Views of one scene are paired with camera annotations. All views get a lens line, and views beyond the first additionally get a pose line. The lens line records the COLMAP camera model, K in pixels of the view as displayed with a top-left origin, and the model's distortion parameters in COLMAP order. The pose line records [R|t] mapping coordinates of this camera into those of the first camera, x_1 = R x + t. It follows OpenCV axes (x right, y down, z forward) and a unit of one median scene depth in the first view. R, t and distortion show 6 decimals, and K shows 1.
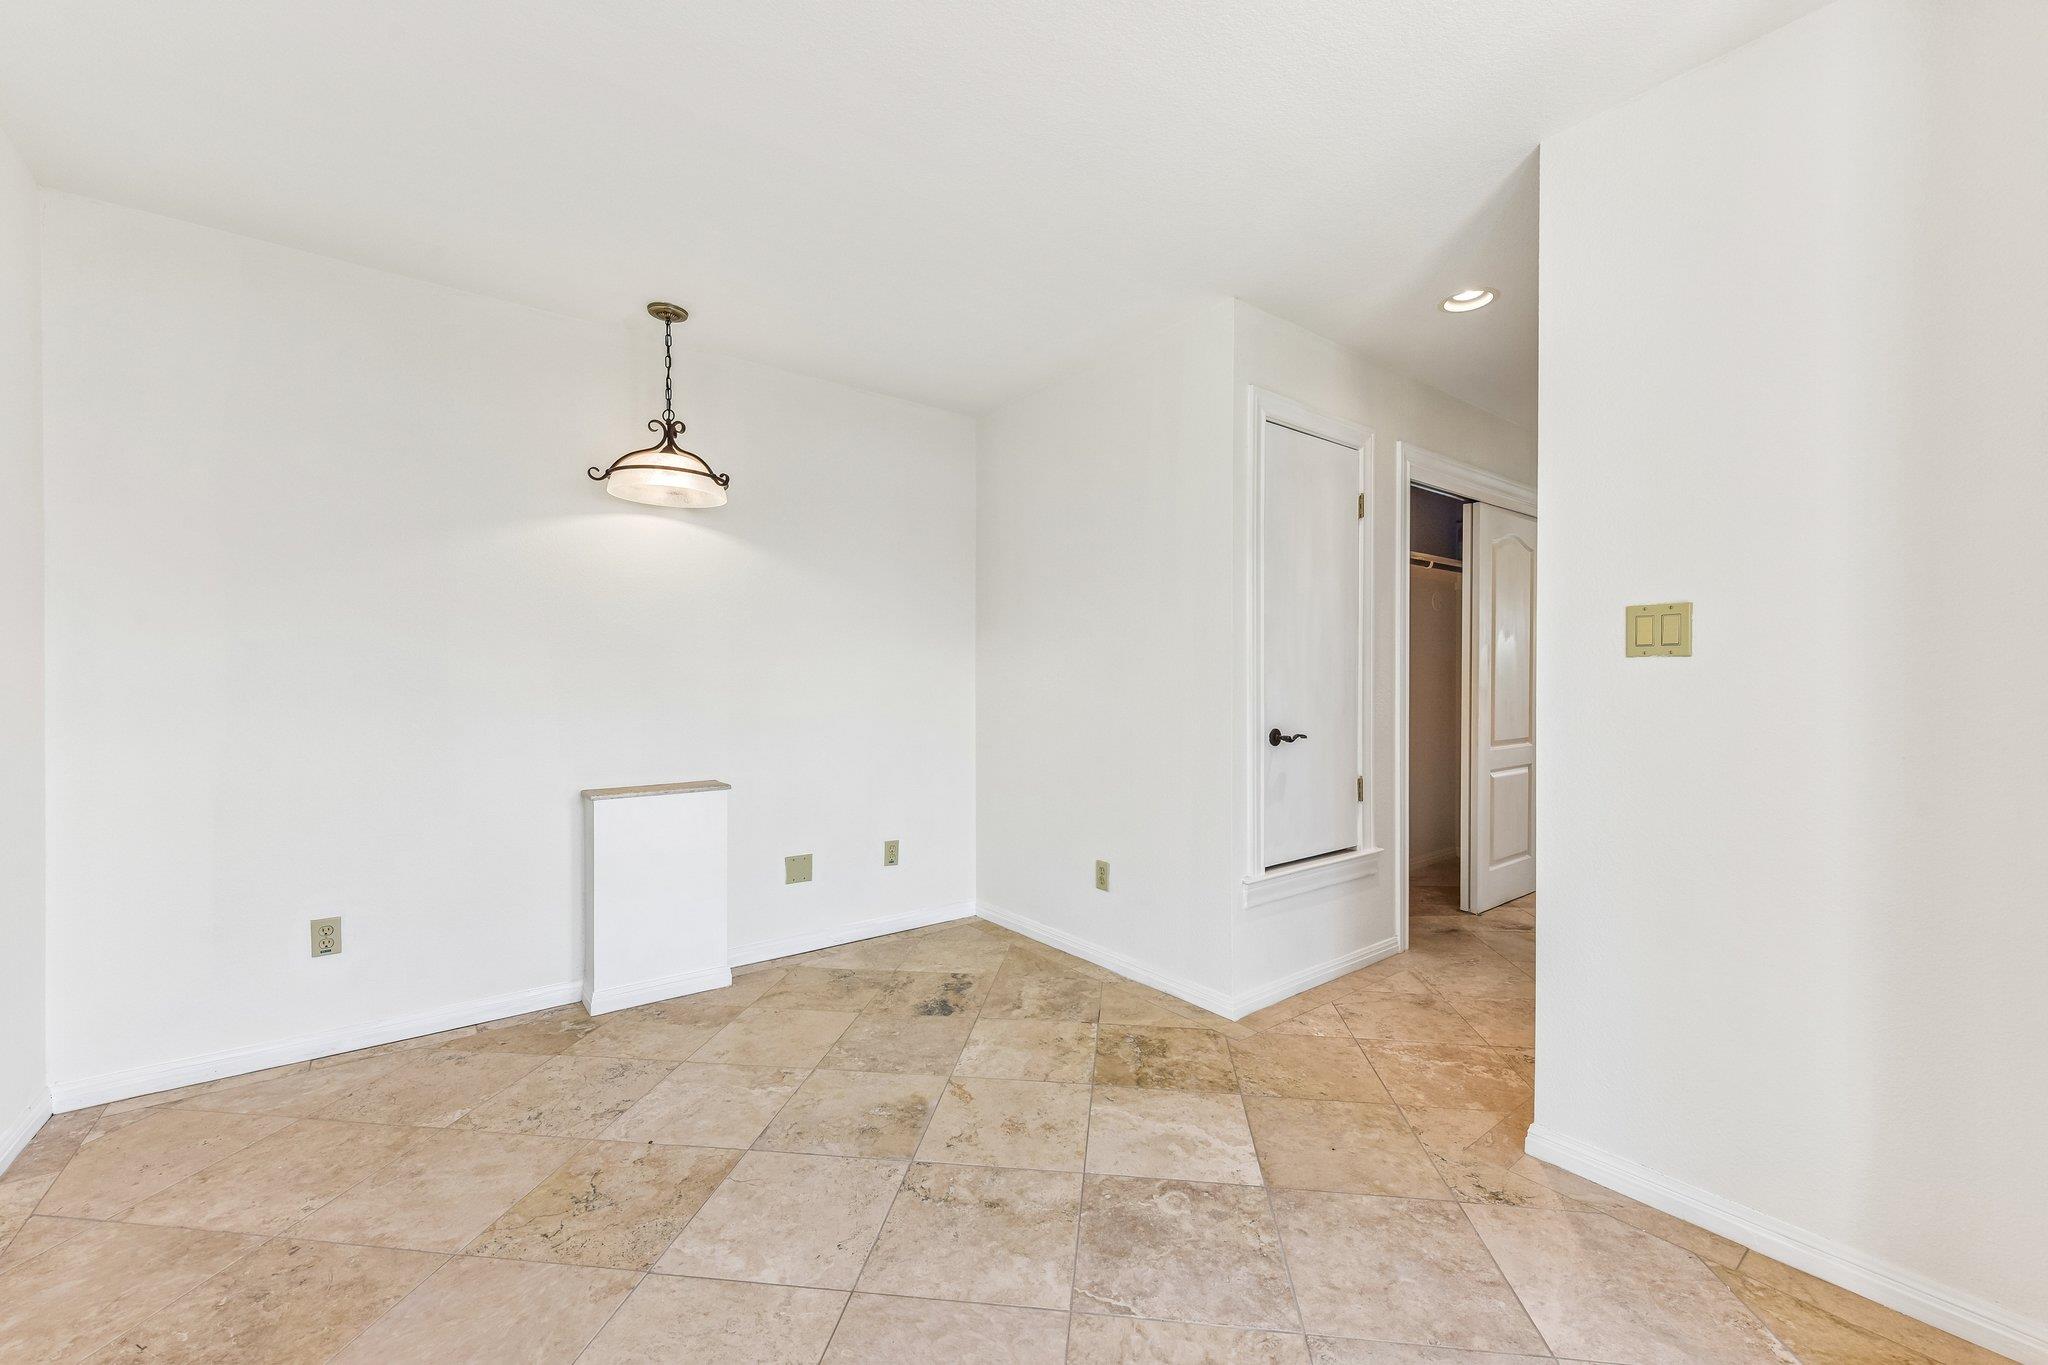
lens RADIAL K [[815.4, 0, 1037.8], [0, 815.4, 683.7], [0, 0, 1]] dist [-0.001521, -0.000177]
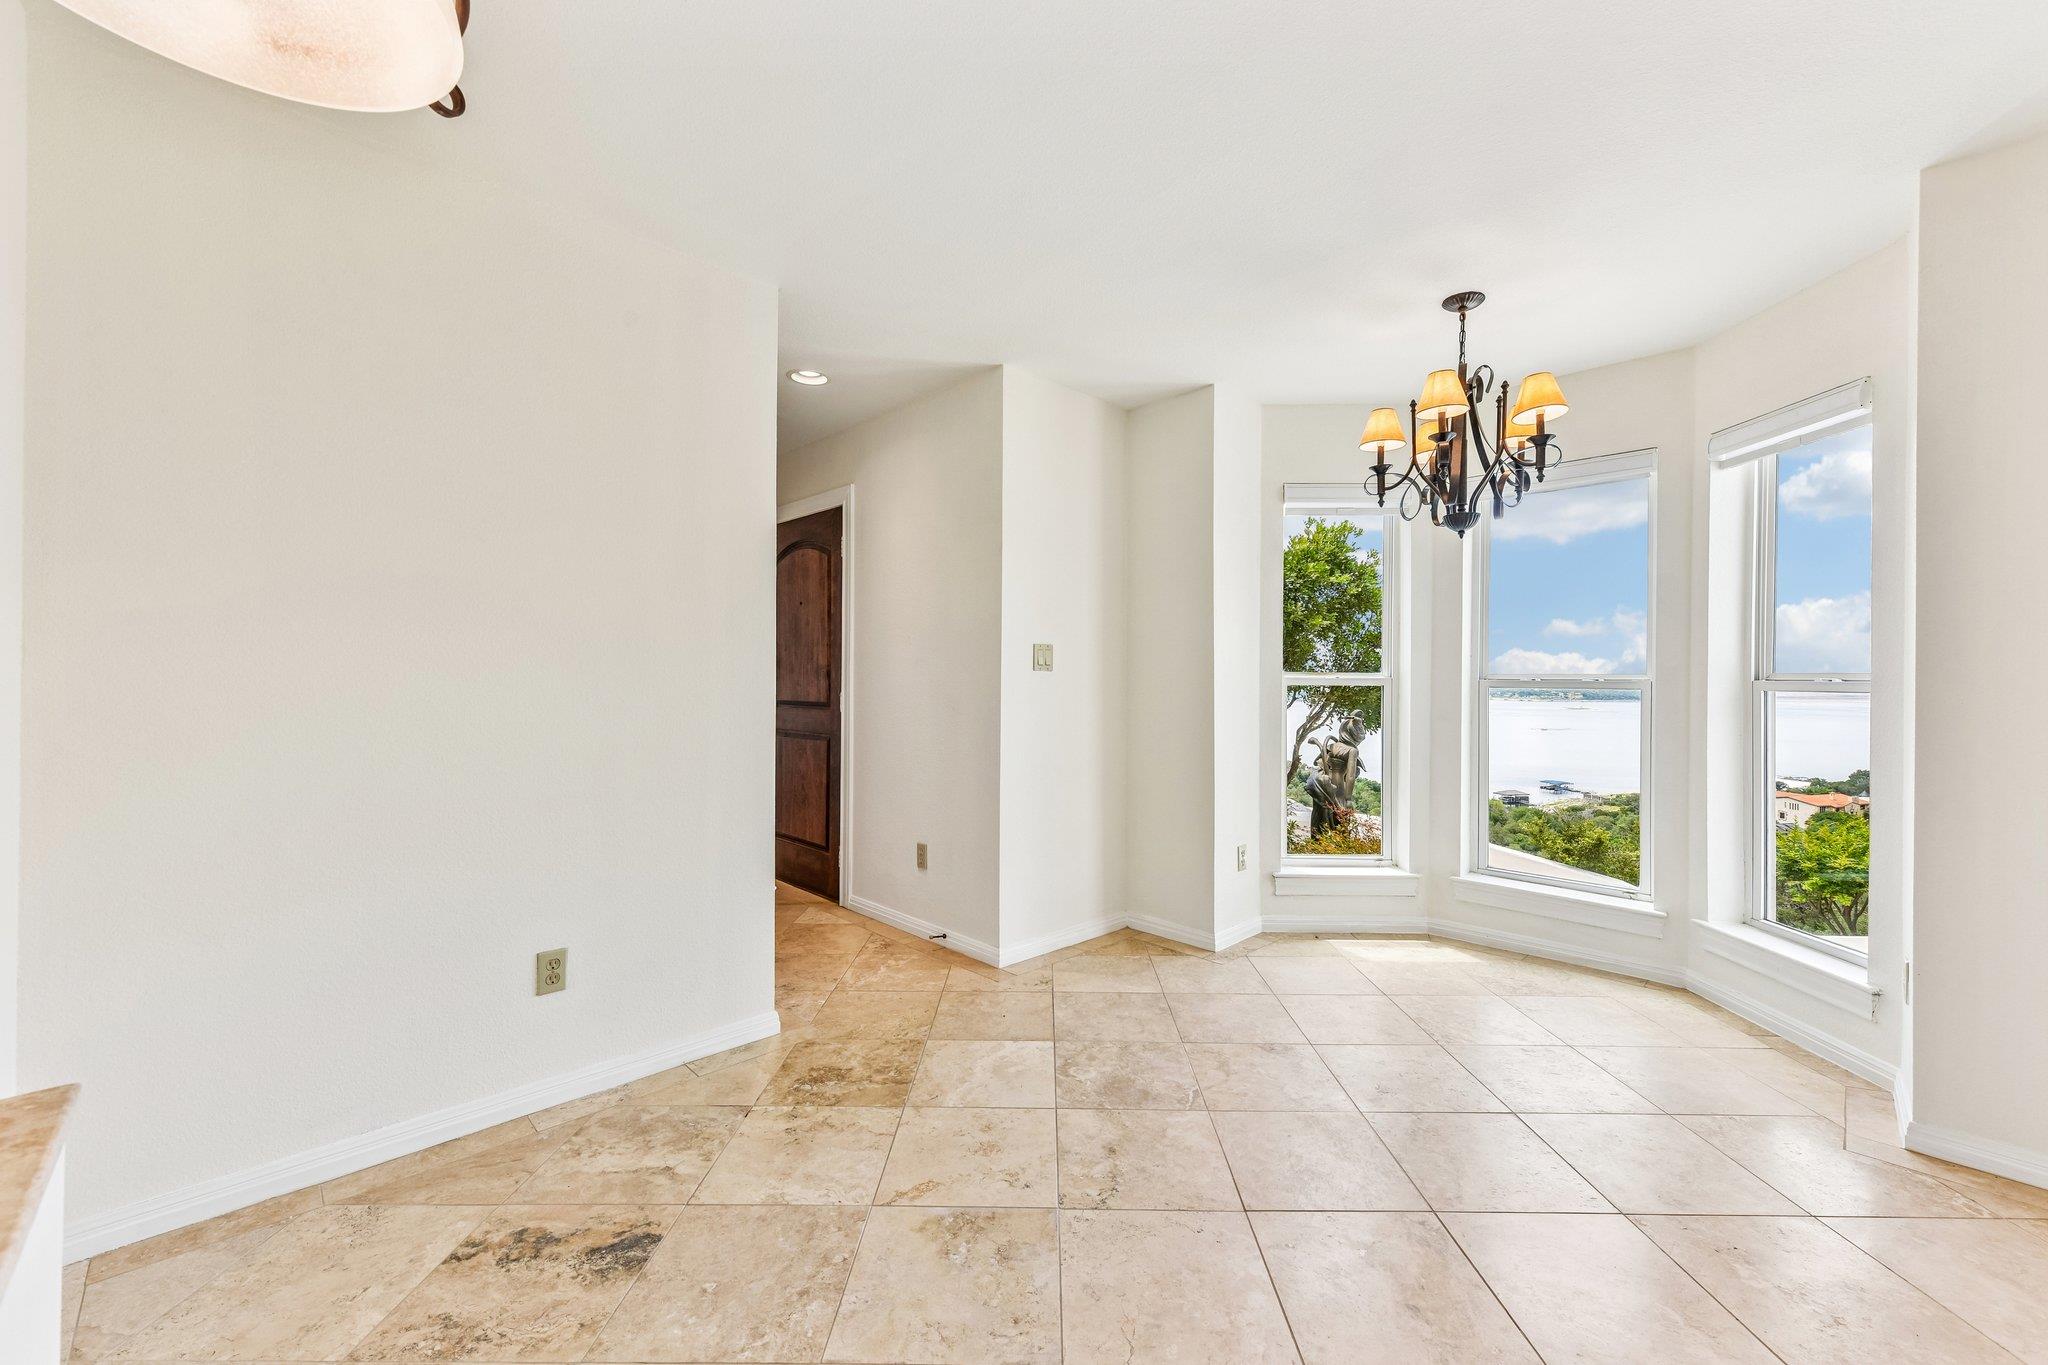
lens RADIAL K [[815.4, 0, 1035.5], [0, 815.4, 679.0], [0, 0, 1]] dist [-0.001521, -0.000177]
pose [[-0.115807, -0.002363, 0.993269, -0.874975], [0.000795, 0.999997, 0.002472, -0.014043], [-0.993271, 0.001076, -0.115805, 0.926820]]
